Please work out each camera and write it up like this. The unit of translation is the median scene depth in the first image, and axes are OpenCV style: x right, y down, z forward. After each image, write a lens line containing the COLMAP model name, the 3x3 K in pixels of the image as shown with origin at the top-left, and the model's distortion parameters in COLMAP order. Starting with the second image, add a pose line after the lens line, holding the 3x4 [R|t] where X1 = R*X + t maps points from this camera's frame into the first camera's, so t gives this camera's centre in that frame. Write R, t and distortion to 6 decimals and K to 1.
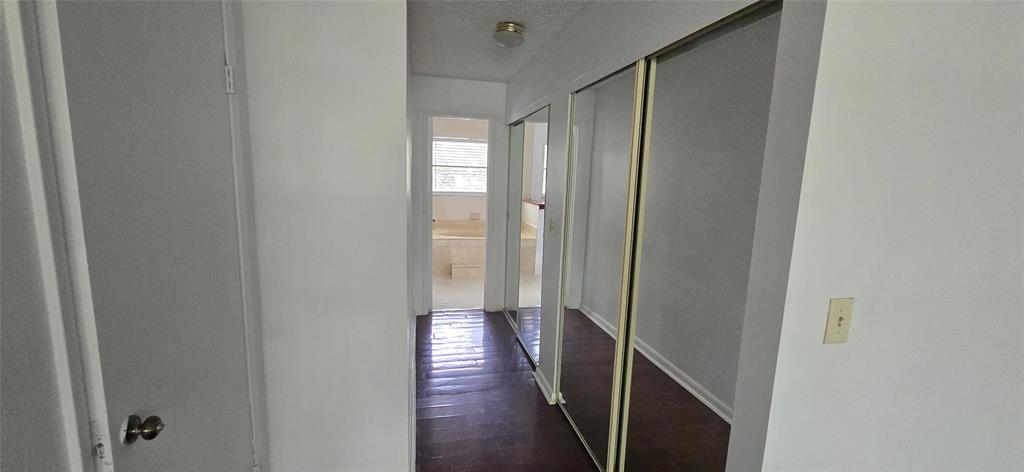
lens RADIAL K [[421.6, 0, 510.7], [0, 421.6, 236.8], [0, 0, 1]] dist [-0.000652, -0.000262]
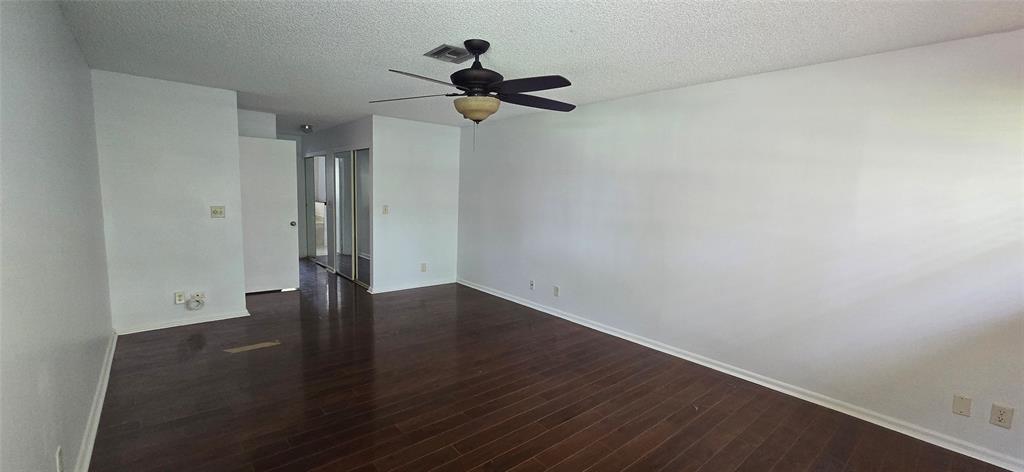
lens RADIAL K [[421.6, 0, 510.7], [0, 421.6, 236.8], [0, 0, 1]] dist [-0.000652, -0.000262]
pose [[0.885821, -0.054590, 0.460804, -0.075675], [0.067229, 0.997676, -0.011044, 0.174493], [-0.459131, 0.040763, 0.887433, -1.103812]]
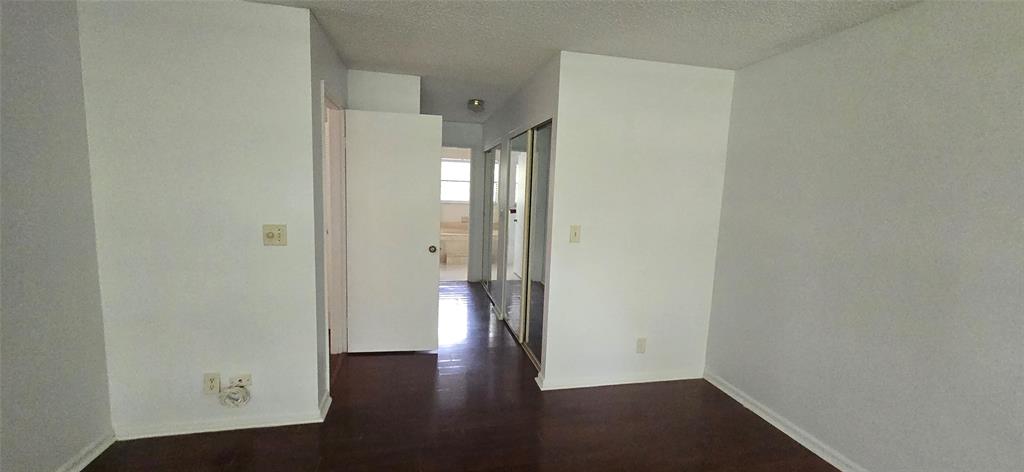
lens RADIAL K [[411.6, 0, 510.3], [0, 411.6, 234.9], [0, 0, 1]] dist [-0.076443, -0.000057]
pose [[0.999995, 0.002727, 0.001297, 0.084611], [-0.002679, 0.999366, -0.035516, 0.073409], [-0.001393, 0.035512, 0.999368, -0.415656]]
